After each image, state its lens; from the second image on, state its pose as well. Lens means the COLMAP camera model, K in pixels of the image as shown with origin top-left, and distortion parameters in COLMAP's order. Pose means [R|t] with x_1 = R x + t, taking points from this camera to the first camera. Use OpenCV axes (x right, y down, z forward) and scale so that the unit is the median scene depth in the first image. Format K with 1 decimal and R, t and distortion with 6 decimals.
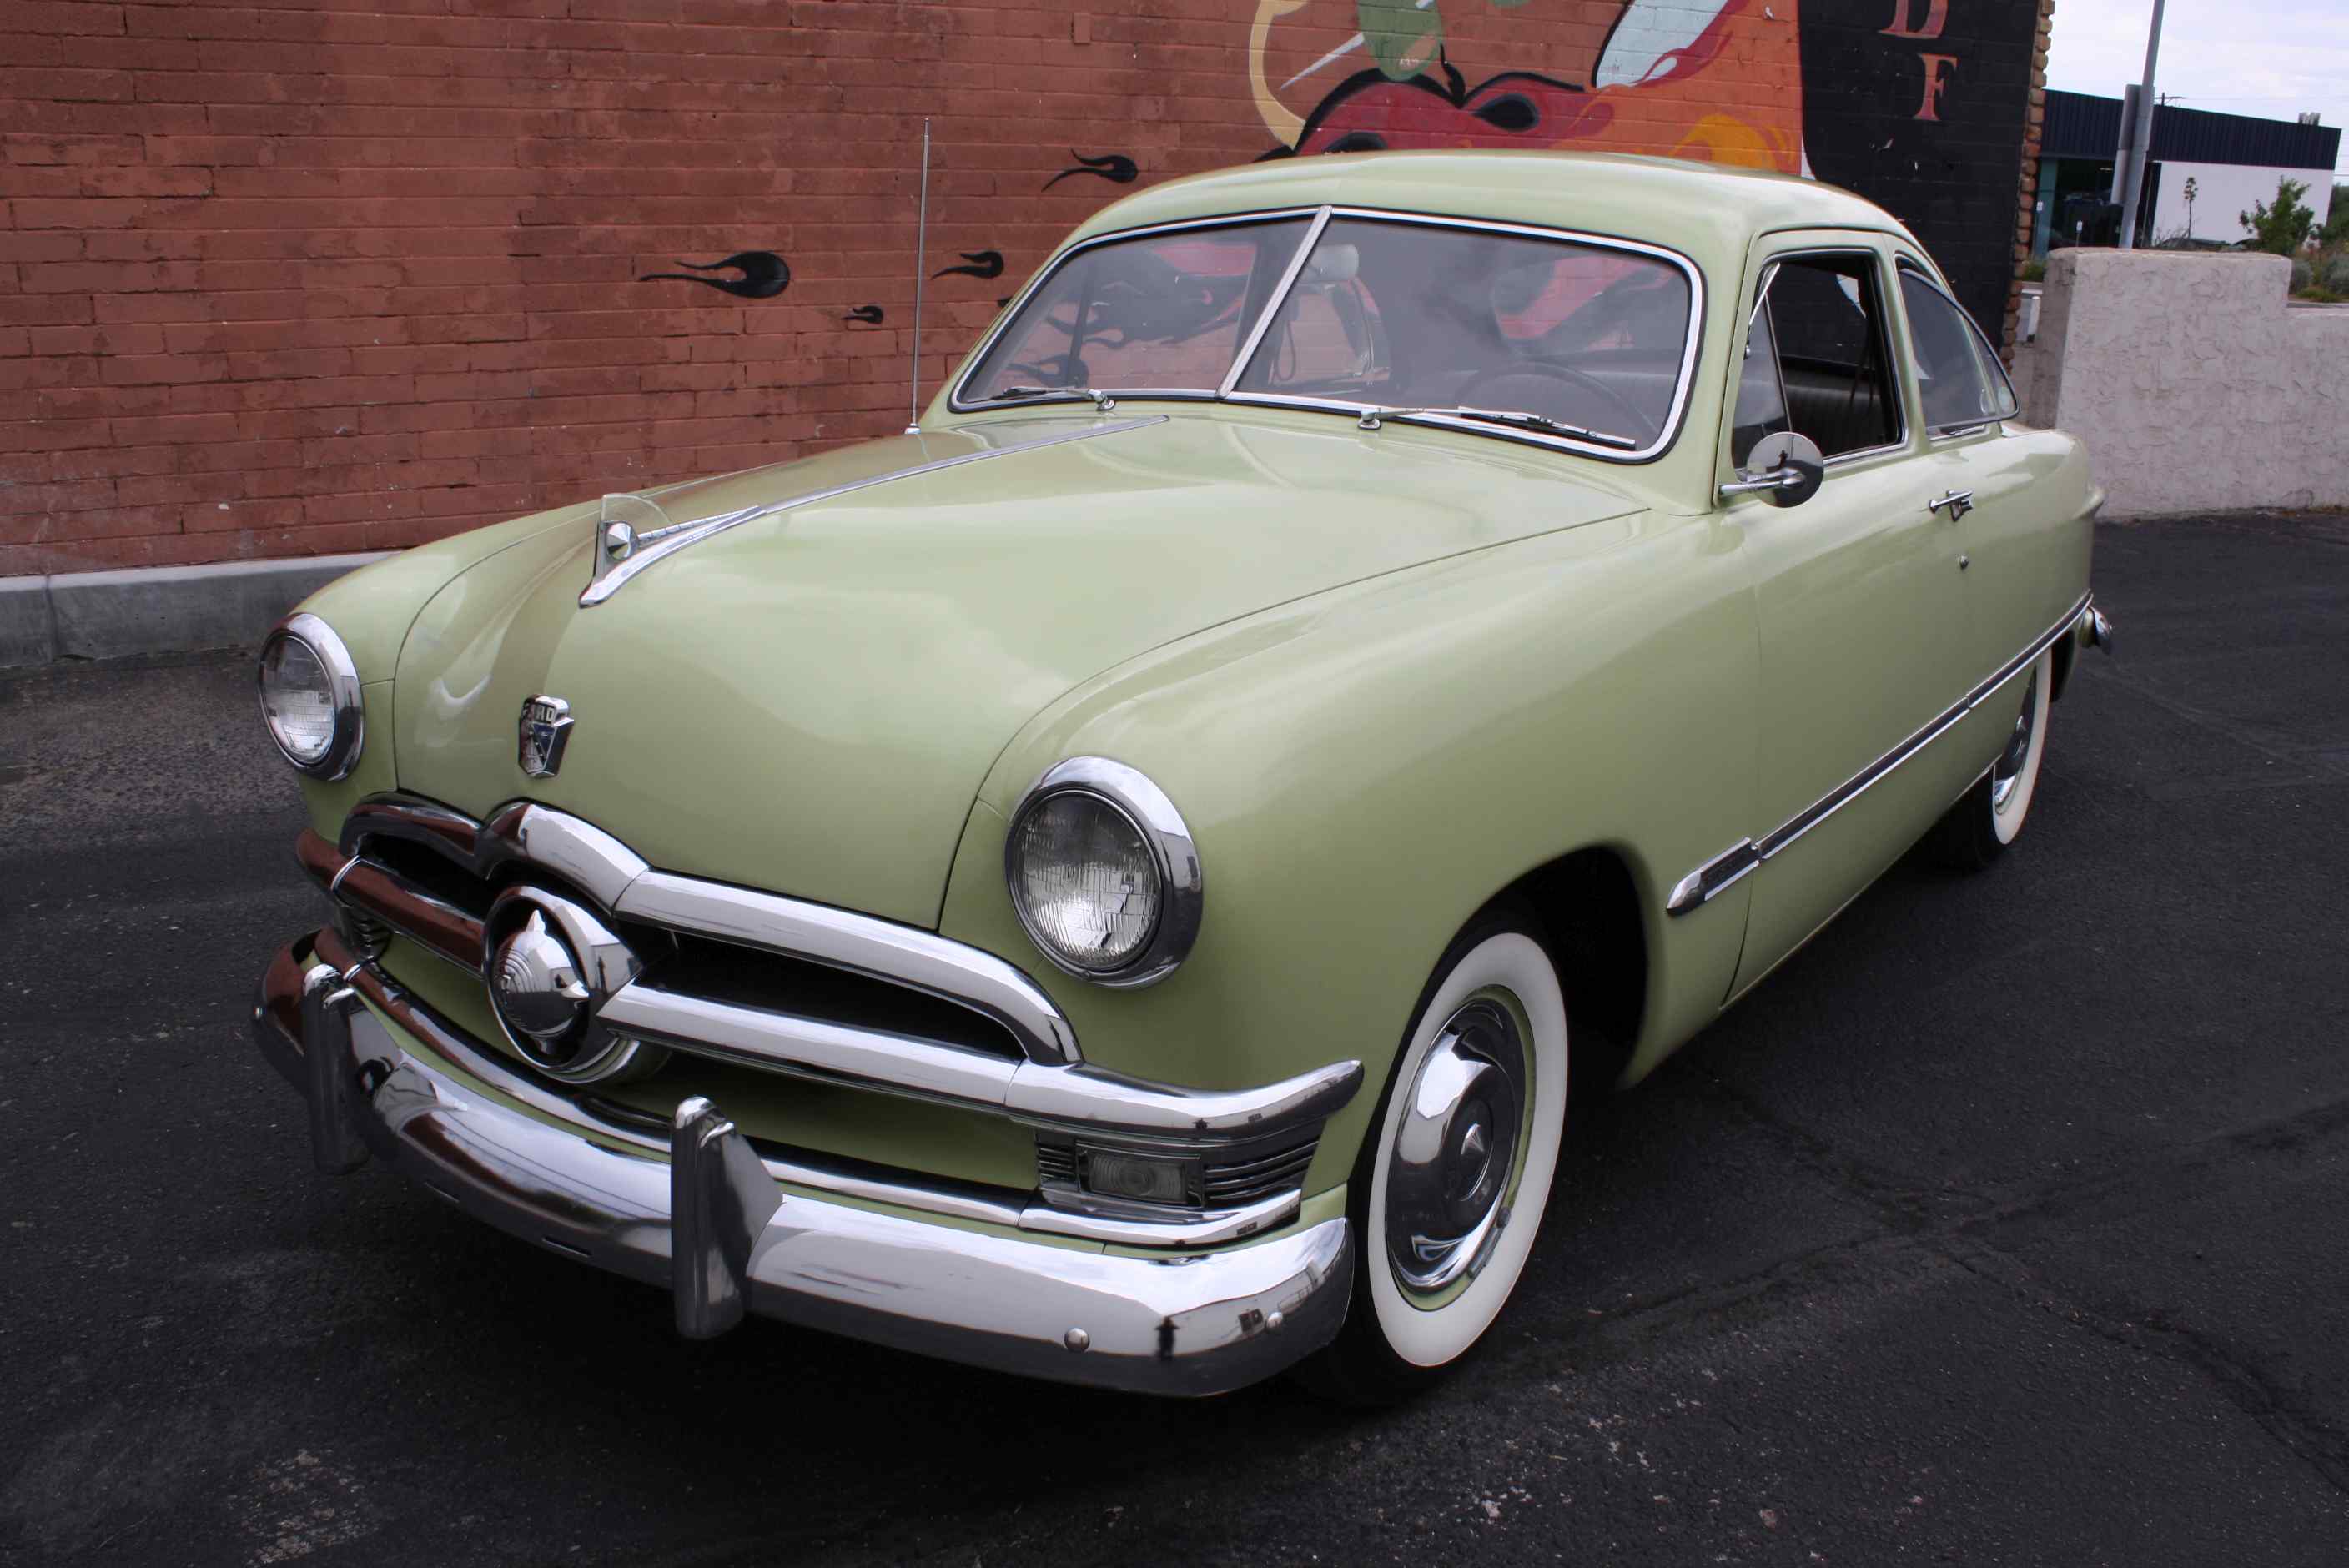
lens RADIAL K [[2063.1, 0, 1192.6], [0, 2063.1, 787.4], [0, 0, 1]] dist [-0.150095, 0.137019]
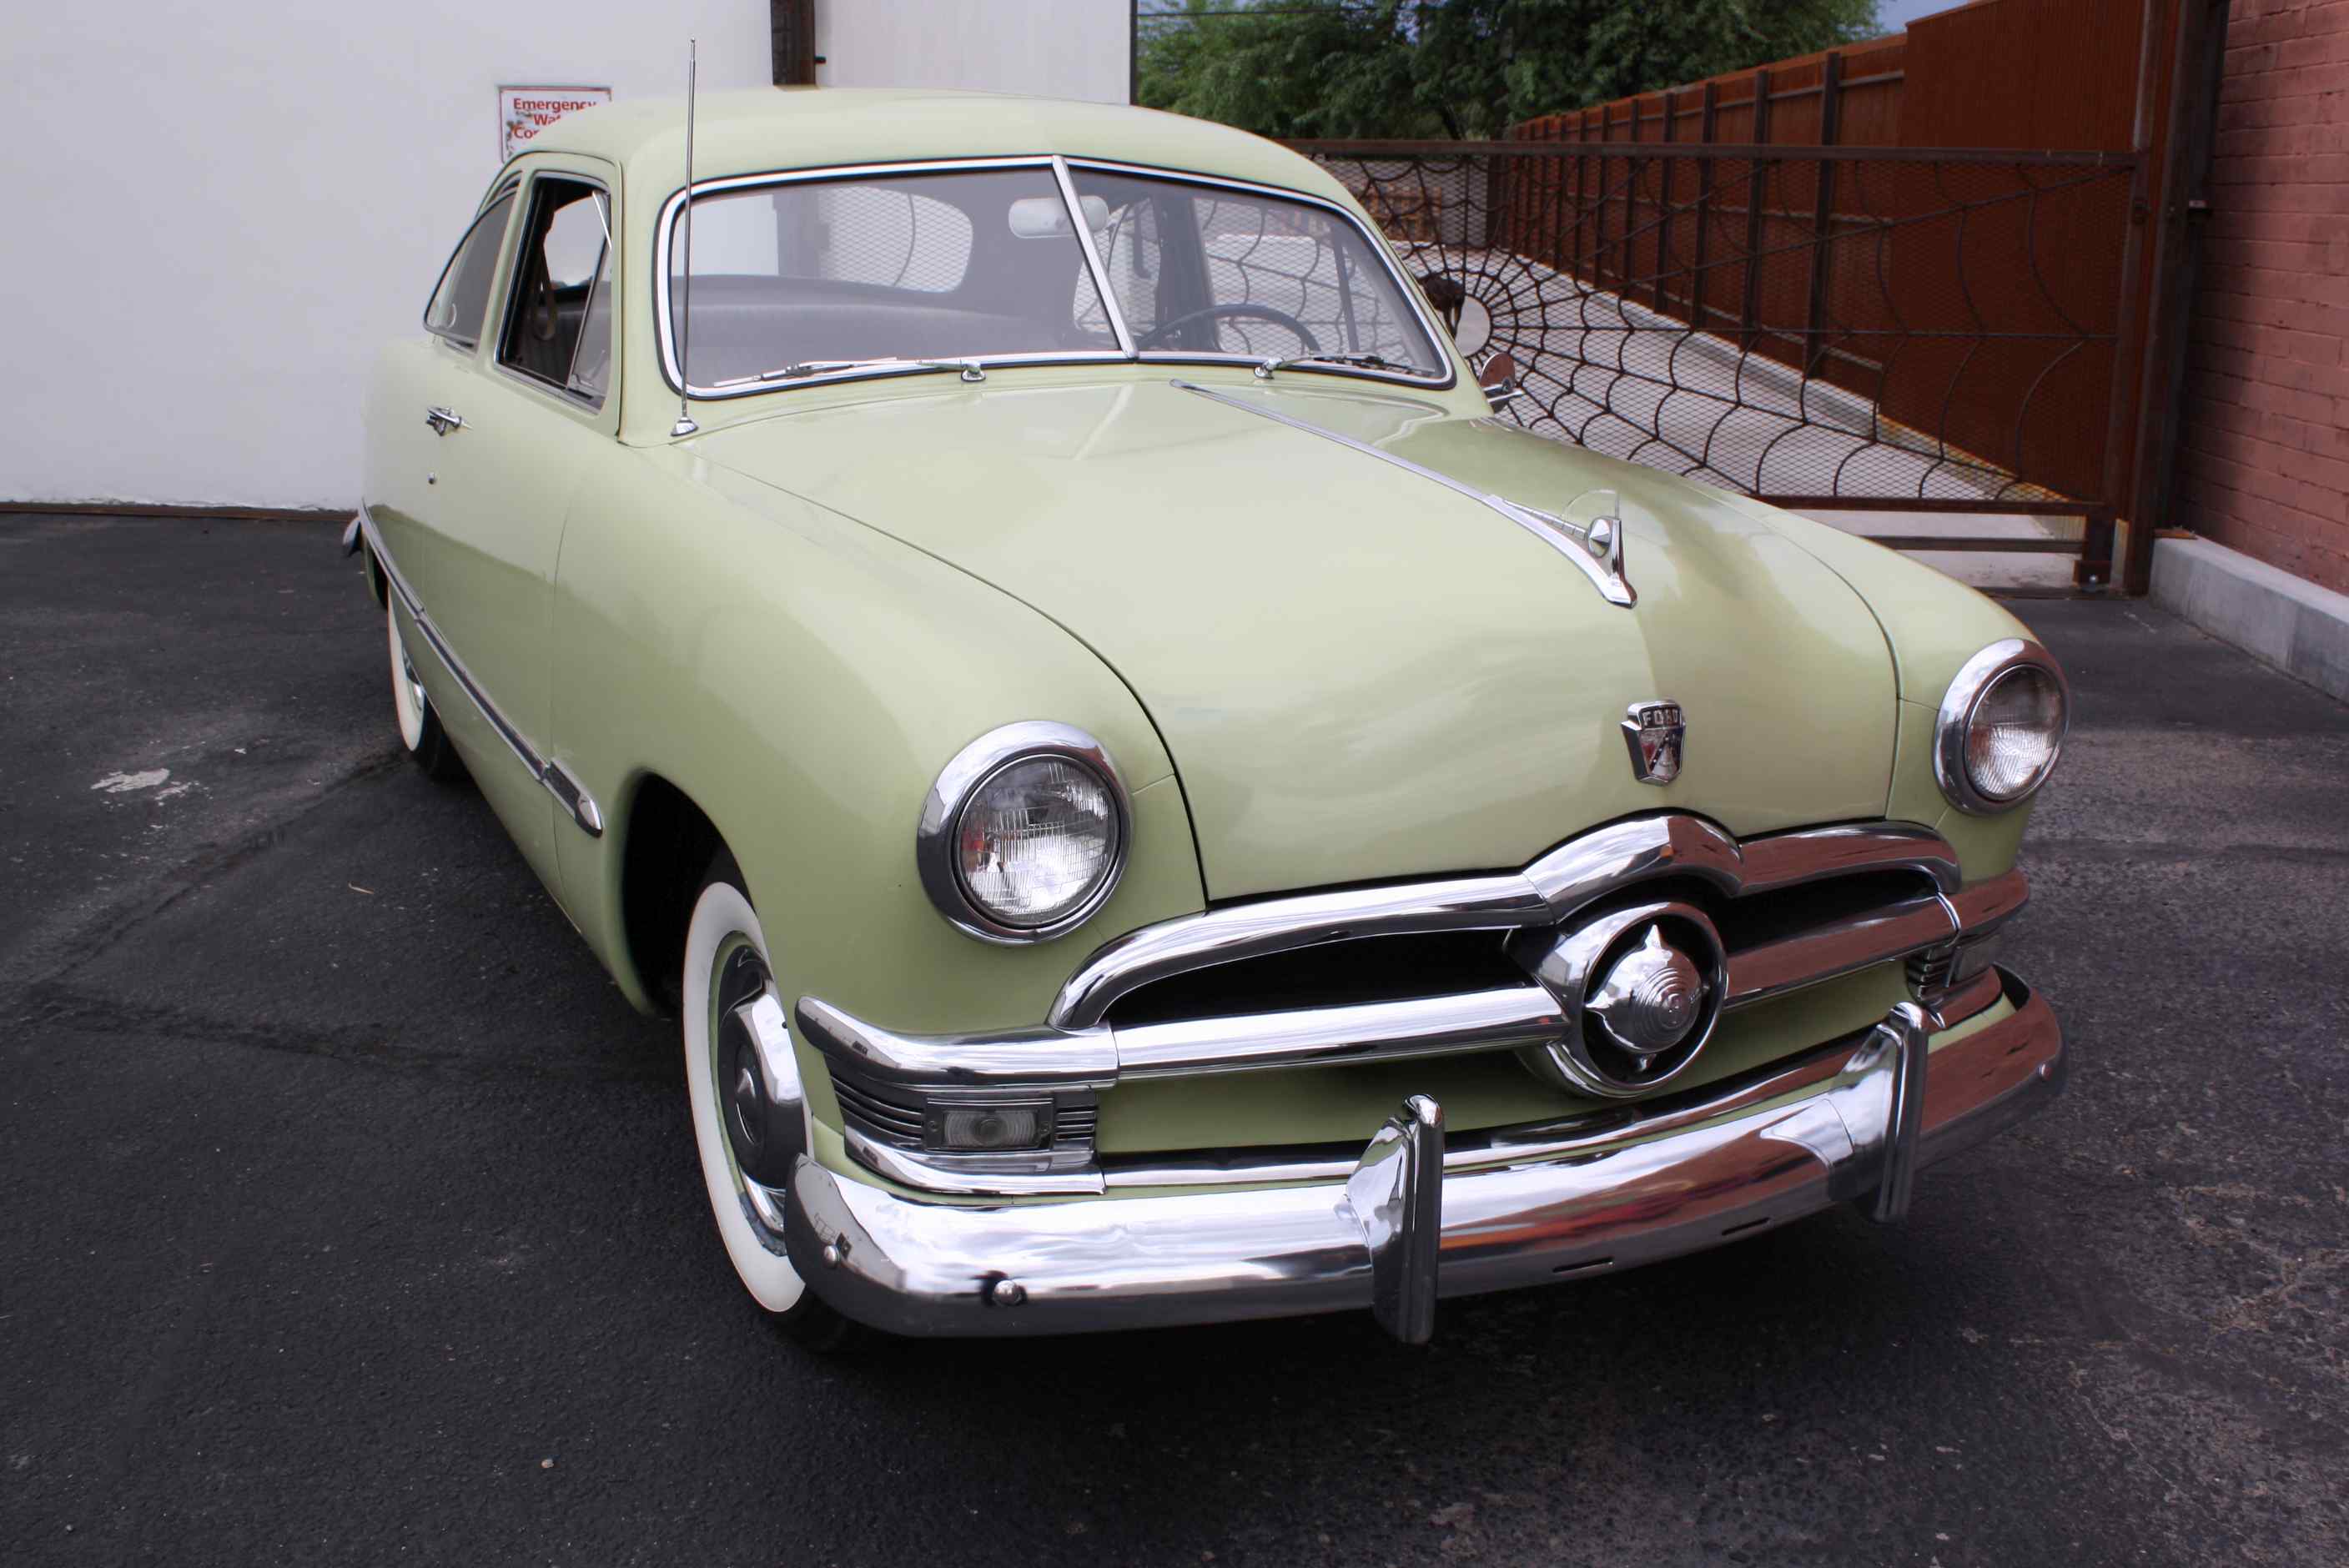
lens RADIAL K [[2229.8, 0, 1163.4], [0, 2229.8, 847.3], [0, 0, 1]] dist [-0.093643, 0.000000]
pose [[-0.518912, 0.217948, -0.826577, 0.477859], [-0.267916, 0.876767, 0.399375, -0.245010], [0.811758, 0.428693, -0.396573, 0.913189]]
